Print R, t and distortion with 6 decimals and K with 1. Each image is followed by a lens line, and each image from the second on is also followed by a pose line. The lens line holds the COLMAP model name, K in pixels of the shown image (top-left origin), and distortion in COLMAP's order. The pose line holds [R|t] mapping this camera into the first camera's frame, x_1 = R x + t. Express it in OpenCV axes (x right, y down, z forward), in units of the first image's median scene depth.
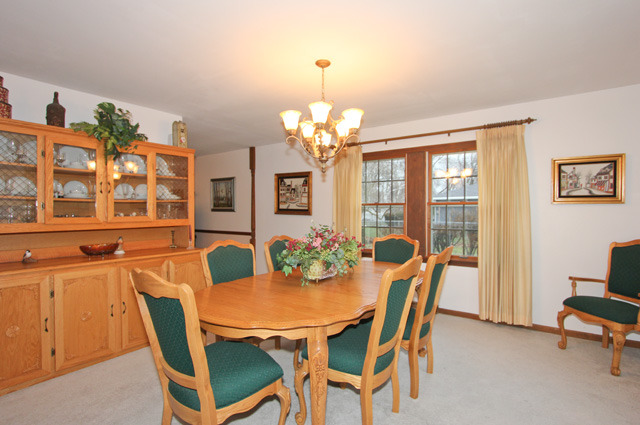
lens RADIAL K [[312.5, 0, 322.9], [0, 312.5, 212.3], [0, 0, 1]] dist [-0.013026, -0.000349]
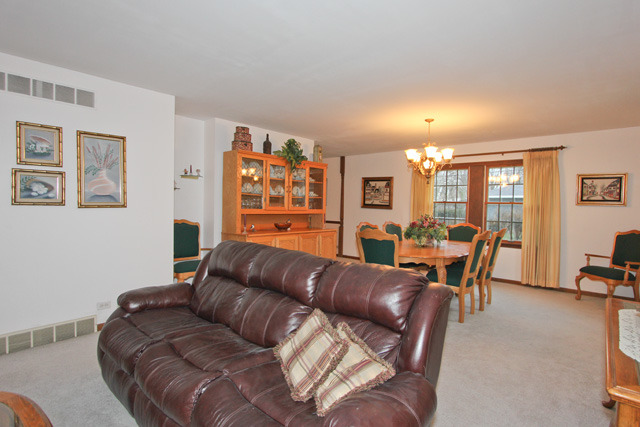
lens RADIAL K [[312.5, 0, 324.8], [0, 312.5, 212.1], [0, 0, 1]] dist [-0.013026, -0.000349]
pose [[0.994025, 0.025394, -0.106158, -0.273829], [-0.023867, 0.999593, 0.015632, 0.010688], [0.106512, -0.013004, 0.994226, -0.557105]]
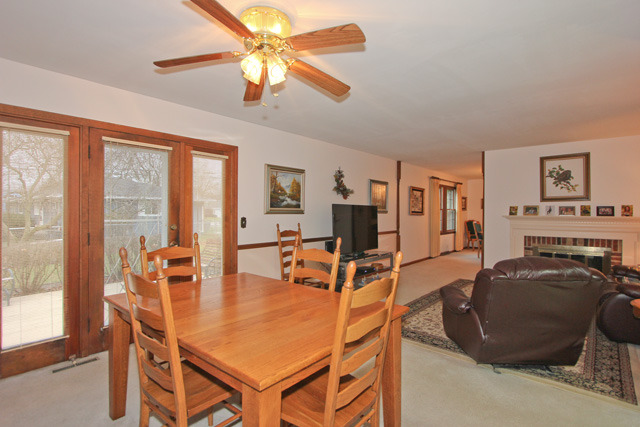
lens RADIAL K [[322.5, 0, 325.1], [0, 322.5, 212.5], [0, 0, 1]] dist [-0.003938, -0.000910]
pose [[0.080531, 0.002828, 0.996748, -2.668872], [0.006356, 0.999974, -0.003351, -0.004721], [-0.996732, 0.006605, 0.080511, 2.084946]]
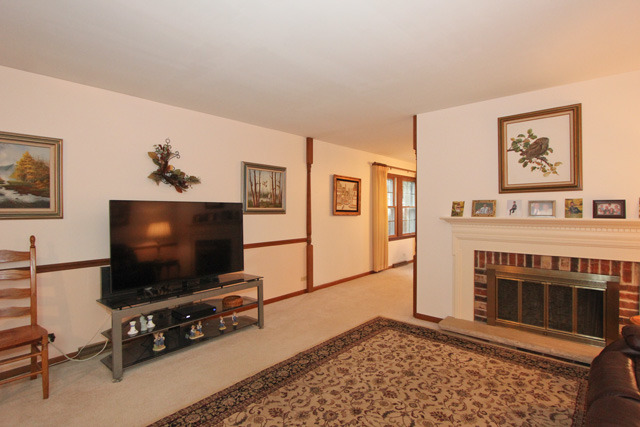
lens RADIAL K [[322.5, 0, 325.4], [0, 322.5, 214.1], [0, 0, 1]] dist [-0.003938, -0.000910]
pose [[0.095815, -0.010731, 0.995341, -1.937276], [0.014491, 0.999851, 0.009385, -0.013149], [-0.995294, 0.013524, 0.095956, 1.531066]]
